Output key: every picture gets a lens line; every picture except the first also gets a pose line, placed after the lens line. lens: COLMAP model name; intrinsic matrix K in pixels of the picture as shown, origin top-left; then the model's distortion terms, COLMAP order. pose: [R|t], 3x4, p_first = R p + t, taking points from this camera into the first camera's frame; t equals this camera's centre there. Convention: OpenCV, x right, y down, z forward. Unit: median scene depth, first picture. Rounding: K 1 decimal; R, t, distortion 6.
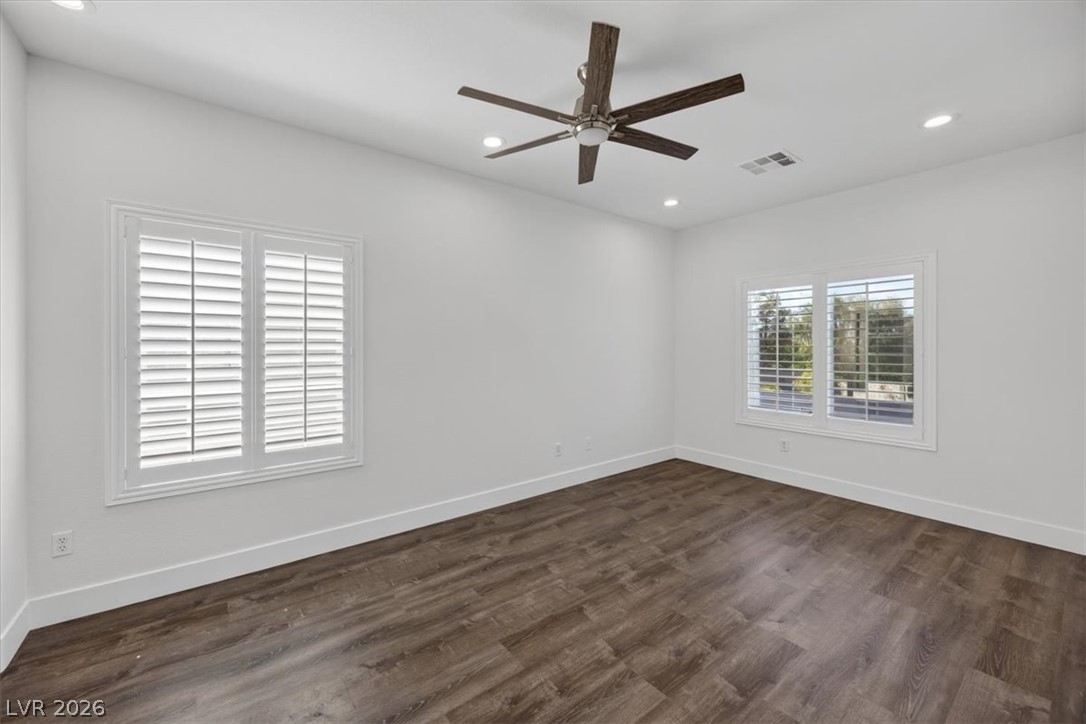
lens RADIAL K [[416.6, 0, 540.6], [0, 416.6, 353.8], [0, 0, 1]] dist [0.002325, 0.000499]
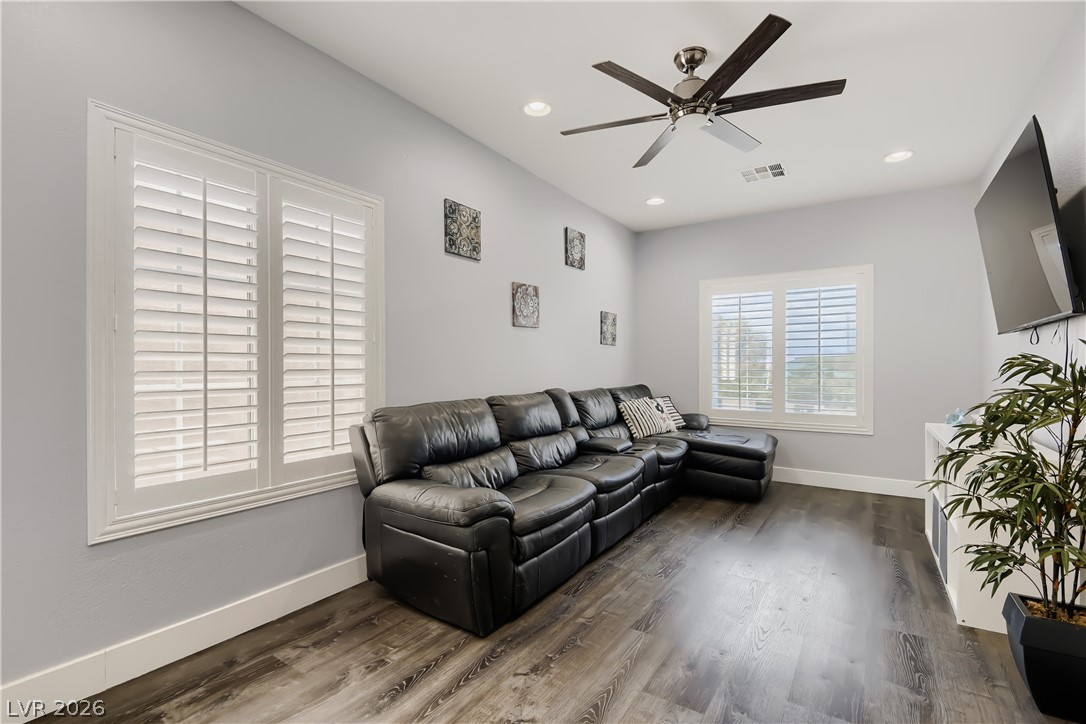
lens RADIAL K [[491.4, 0, 544.2], [0, 491.4, 365.5], [0, 0, 1]] dist [0.004993, -0.001255]
pose [[0.945455, -0.000722, 0.325752, -0.570334], [0.003606, 0.999959, -0.008249, 0.072908], [-0.325733, 0.008974, 0.945419, -0.020794]]
